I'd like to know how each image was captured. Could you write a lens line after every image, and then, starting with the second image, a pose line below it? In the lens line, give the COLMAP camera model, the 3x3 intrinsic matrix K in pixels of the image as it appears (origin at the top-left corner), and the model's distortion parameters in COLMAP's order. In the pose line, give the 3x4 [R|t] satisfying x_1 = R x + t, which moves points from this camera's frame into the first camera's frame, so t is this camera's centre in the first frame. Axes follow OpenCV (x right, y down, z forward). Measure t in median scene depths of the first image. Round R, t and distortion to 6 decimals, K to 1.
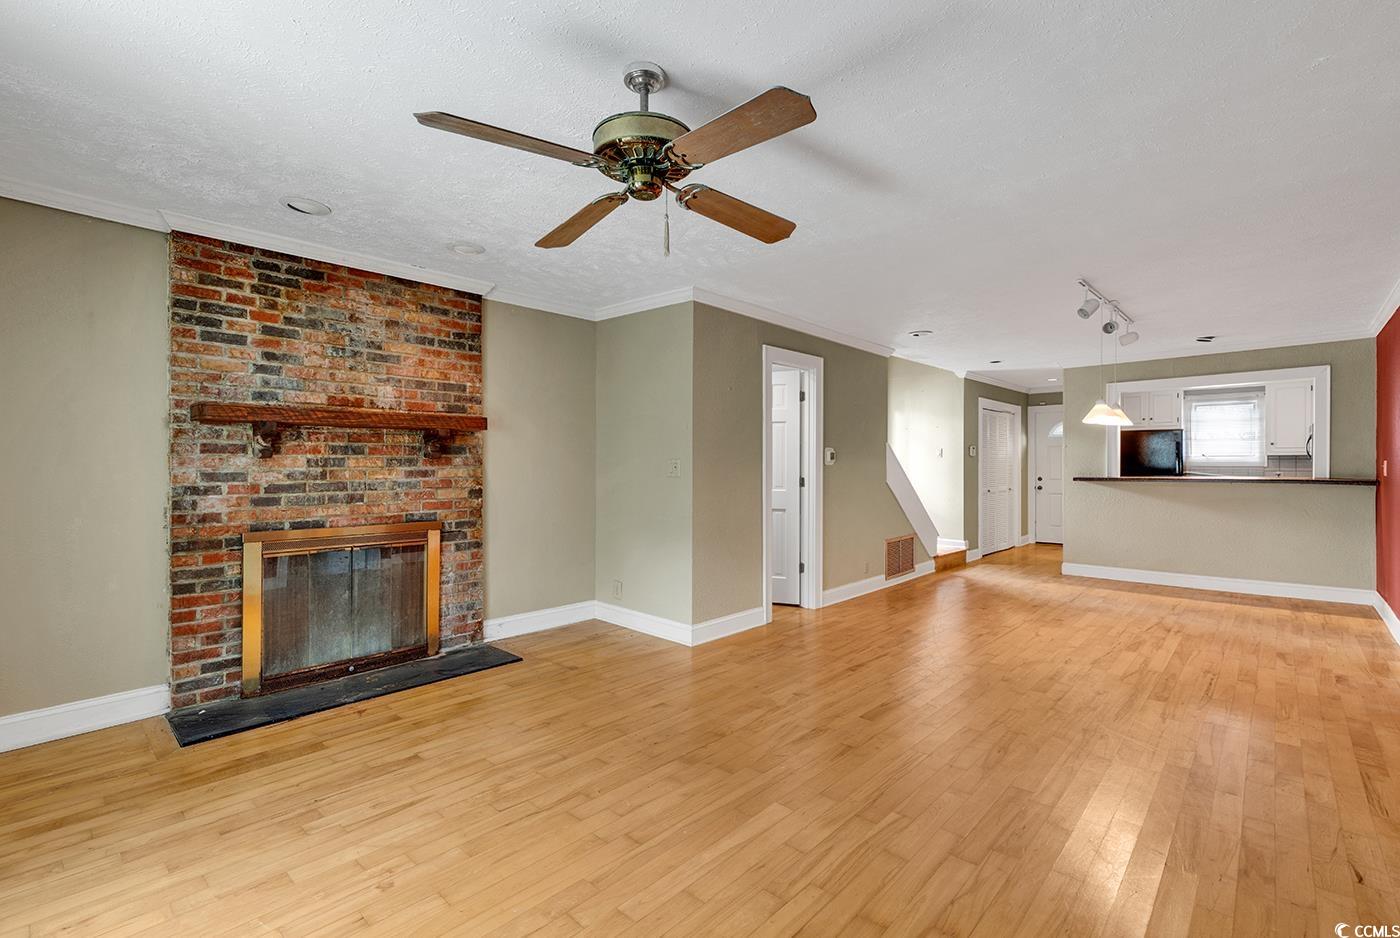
lens RADIAL K [[618.1, 0, 705.5], [0, 618.1, 465.0], [0, 0, 1]] dist [-0.001710, -0.000128]
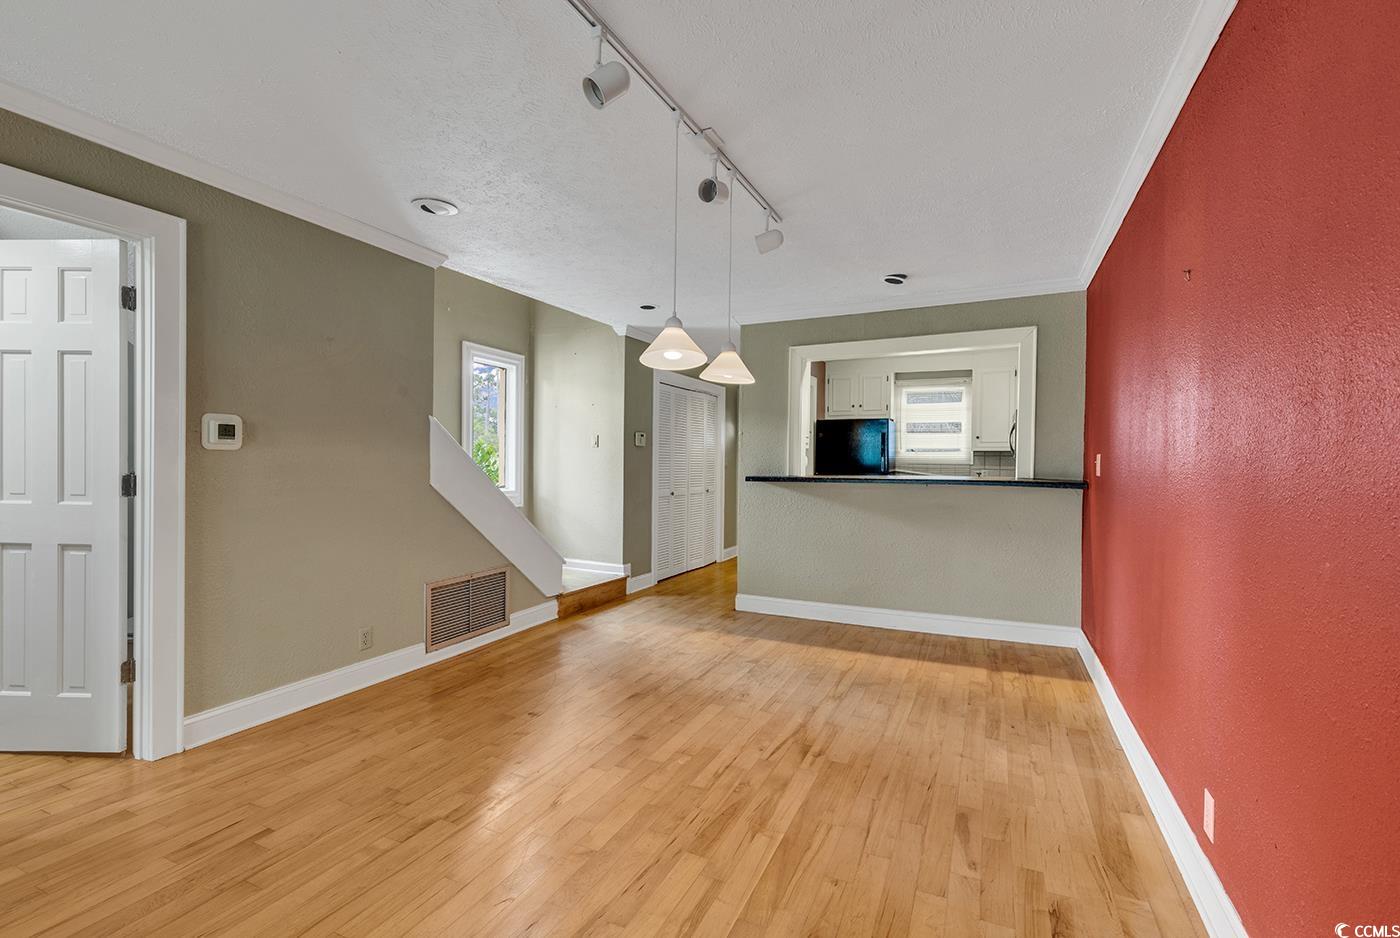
lens RADIAL K [[631.4, 0, 700.0], [0, 631.4, 469.0], [0, 0, 1]] dist [-0.001768, -0.000337]
pose [[0.950493, 0.007119, 0.310665, 0.394975], [-0.010569, 0.999900, 0.009425, 0.006758], [-0.310567, -0.012242, 0.950473, 0.403526]]
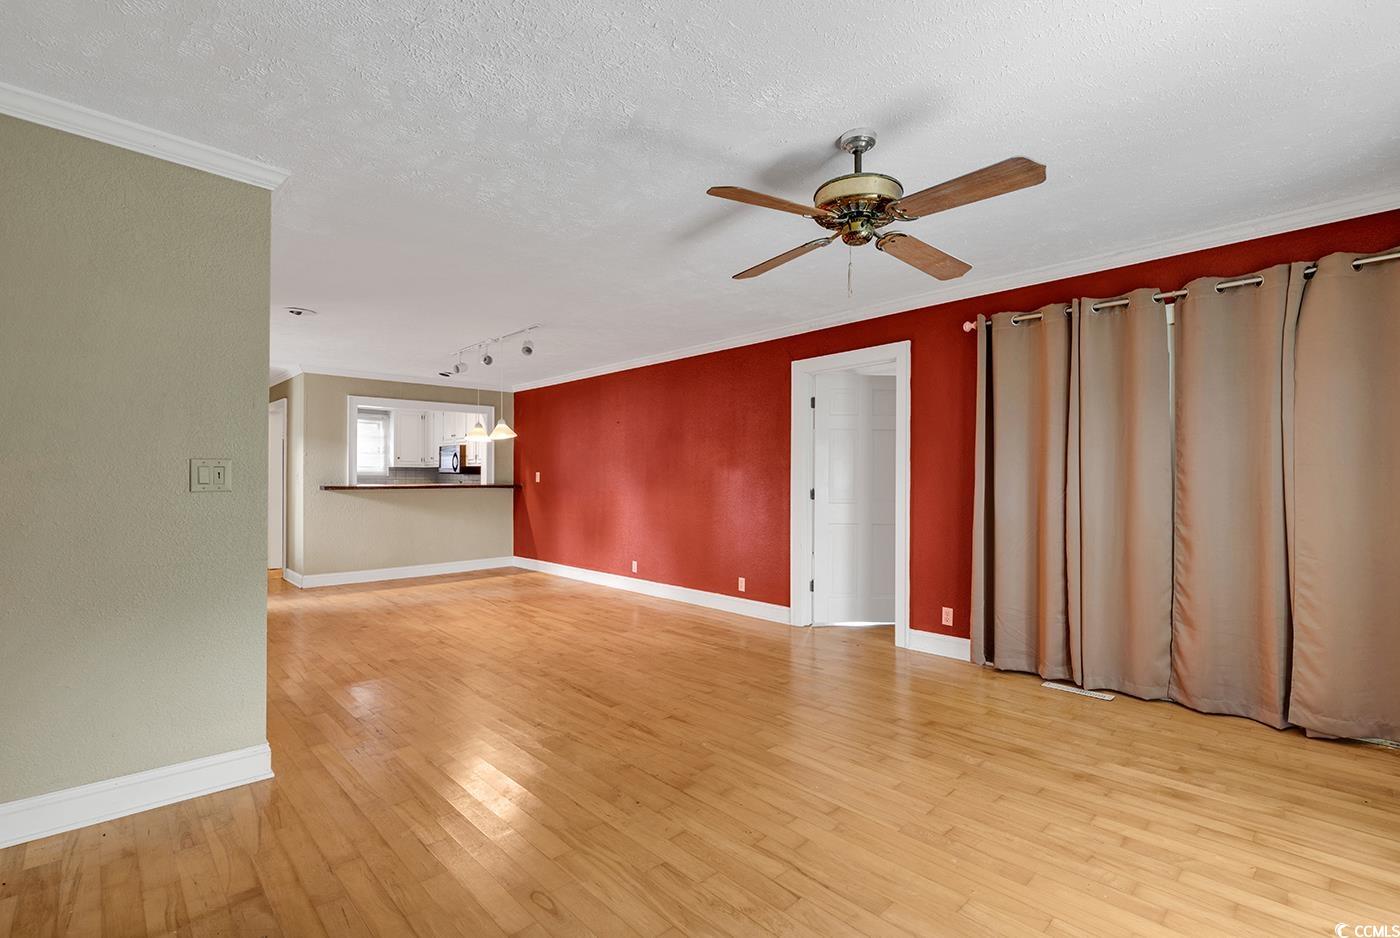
lens RADIAL K [[631.4, 0, 700.0], [0, 631.4, 469.0], [0, 0, 1]] dist [-0.001768, -0.000337]
pose [[0.066885, 0.014464, 0.997656, -0.446611], [-0.004486, 0.999889, -0.014195, 0.005176], [-0.997751, -0.003526, 0.066942, 0.412218]]
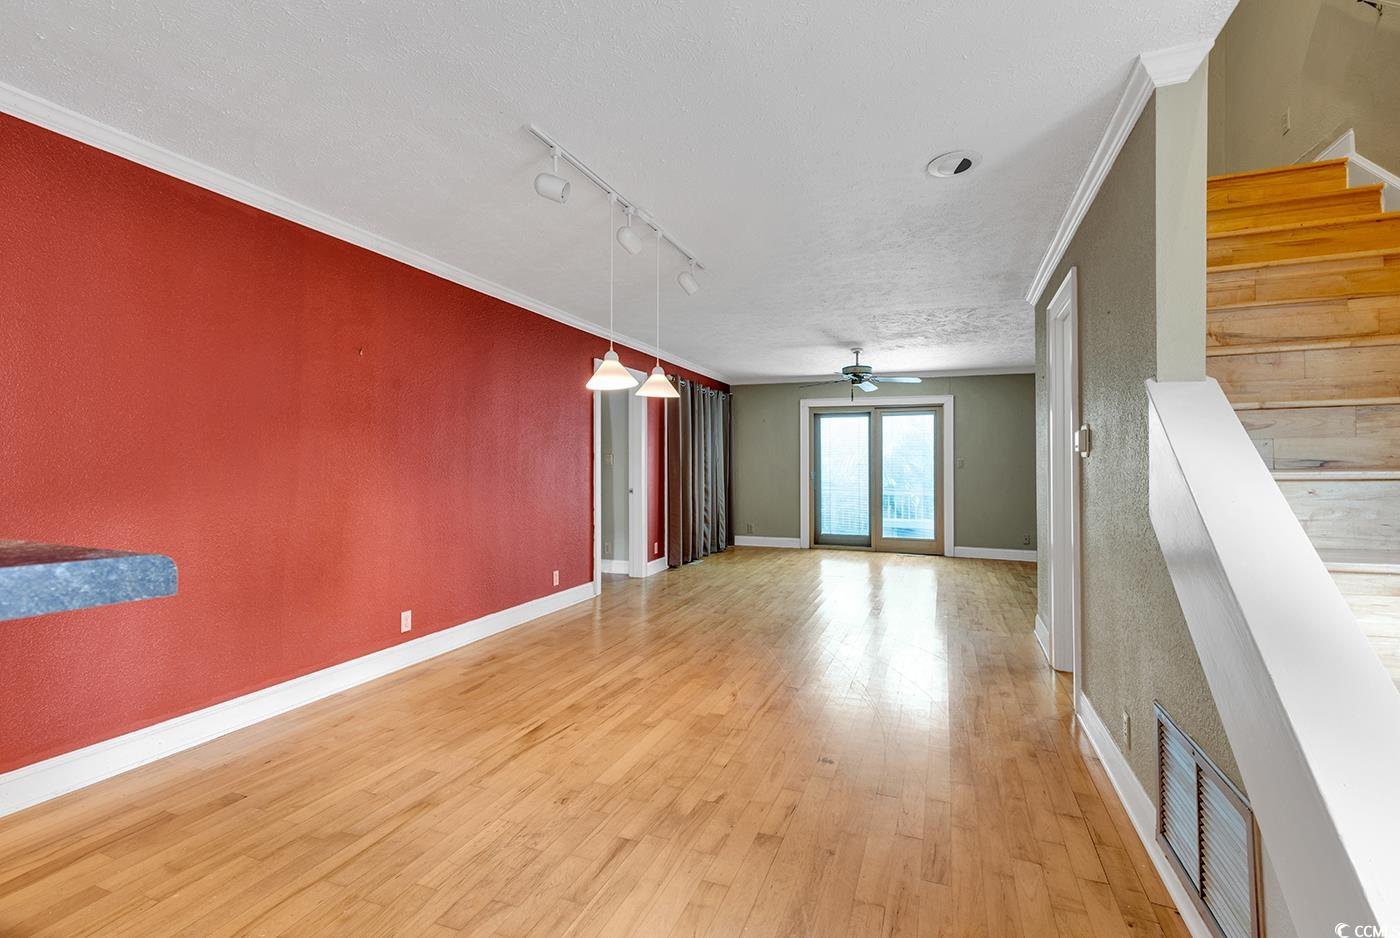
lens RADIAL K [[631.4, 0, 700.0], [0, 631.4, 469.0], [0, 0, 1]] dist [-0.001768, -0.000337]
pose [[-0.926425, 0.000126, -0.376479, 0.683670], [0.001039, 0.999997, -0.002222, 0.013532], [0.376477, -0.002450, -0.926423, 1.338610]]
